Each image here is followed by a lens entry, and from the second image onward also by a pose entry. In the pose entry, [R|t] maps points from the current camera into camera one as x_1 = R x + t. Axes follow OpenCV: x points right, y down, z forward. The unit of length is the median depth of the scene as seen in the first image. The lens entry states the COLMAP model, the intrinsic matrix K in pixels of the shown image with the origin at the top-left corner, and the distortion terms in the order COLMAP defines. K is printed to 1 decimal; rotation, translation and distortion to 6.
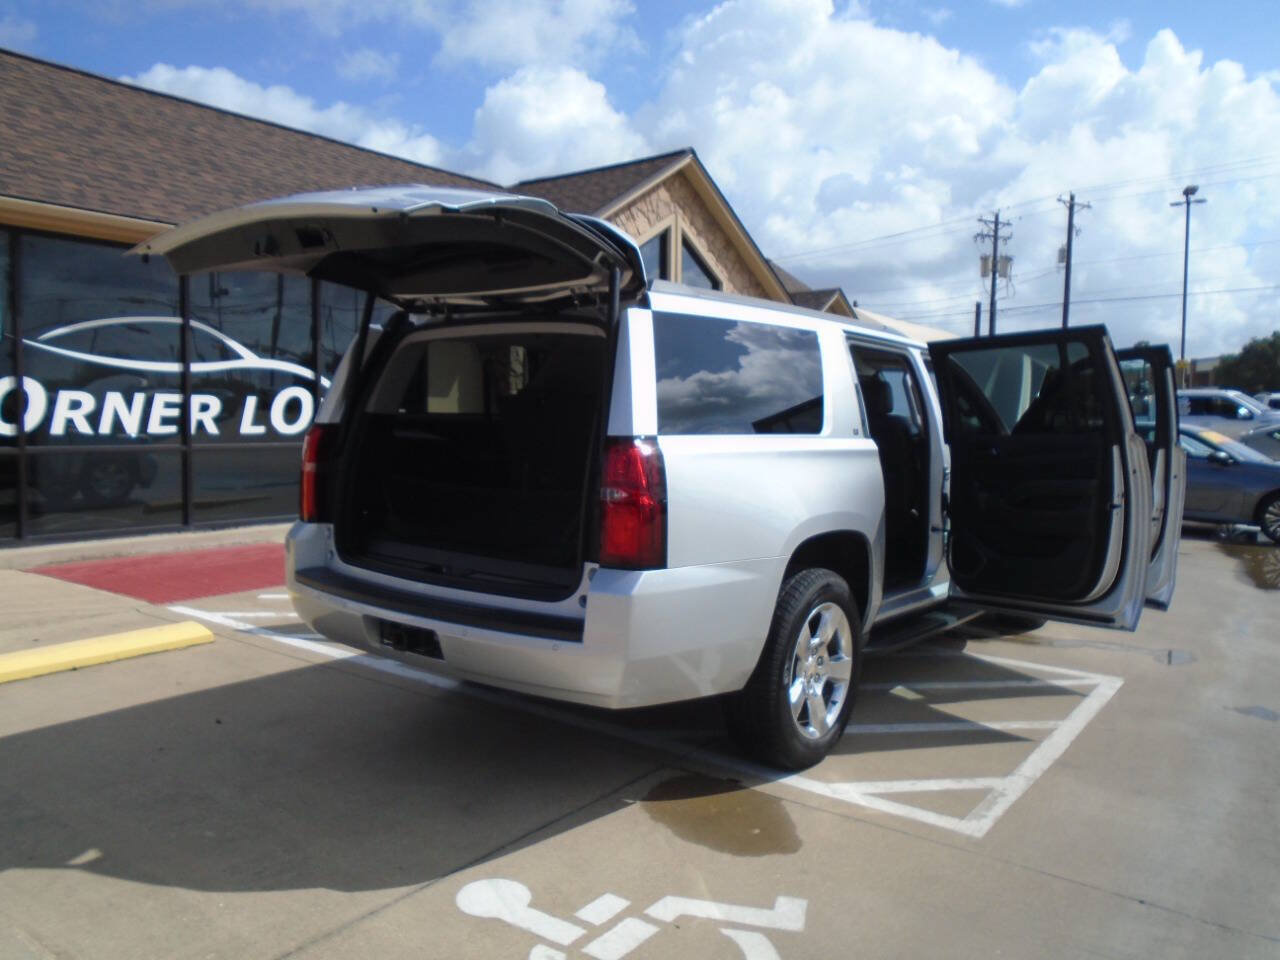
lens RADIAL K [[972.4, 0, 641.8], [0, 972.4, 474.9], [0, 0, 1]] dist [-0.012774, 0.003393]
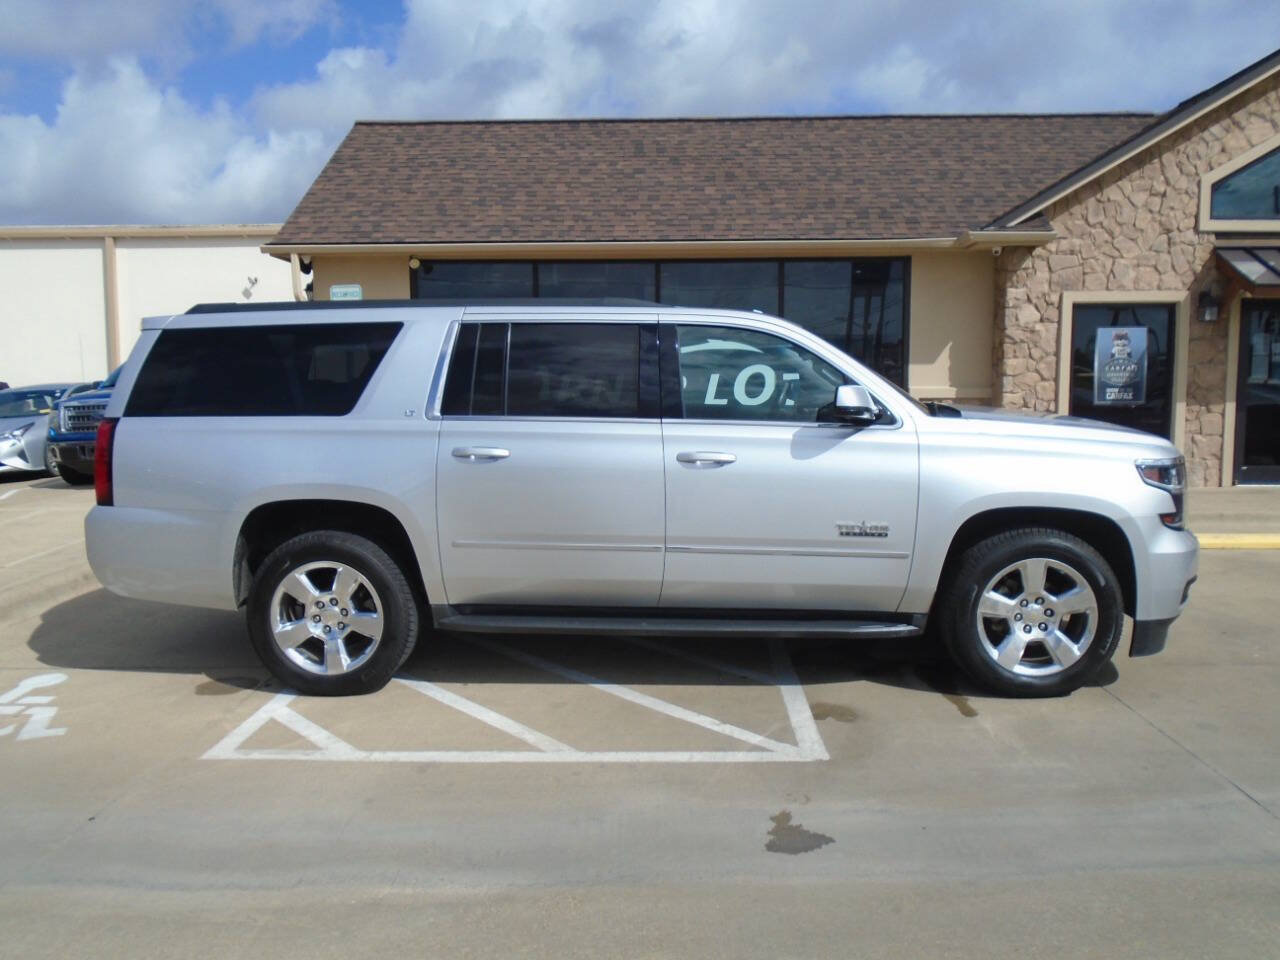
lens RADIAL K [[973.0, 0, 640.3], [0, 973.0, 473.6], [0, 0, 1]] dist [-0.010281, 0.004396]
pose [[0.572520, 0.065052, -0.817306, 0.621341], [-0.037842, 0.997882, 0.052917, -0.022555], [0.819017, 0.000633, 0.573769, 0.293134]]
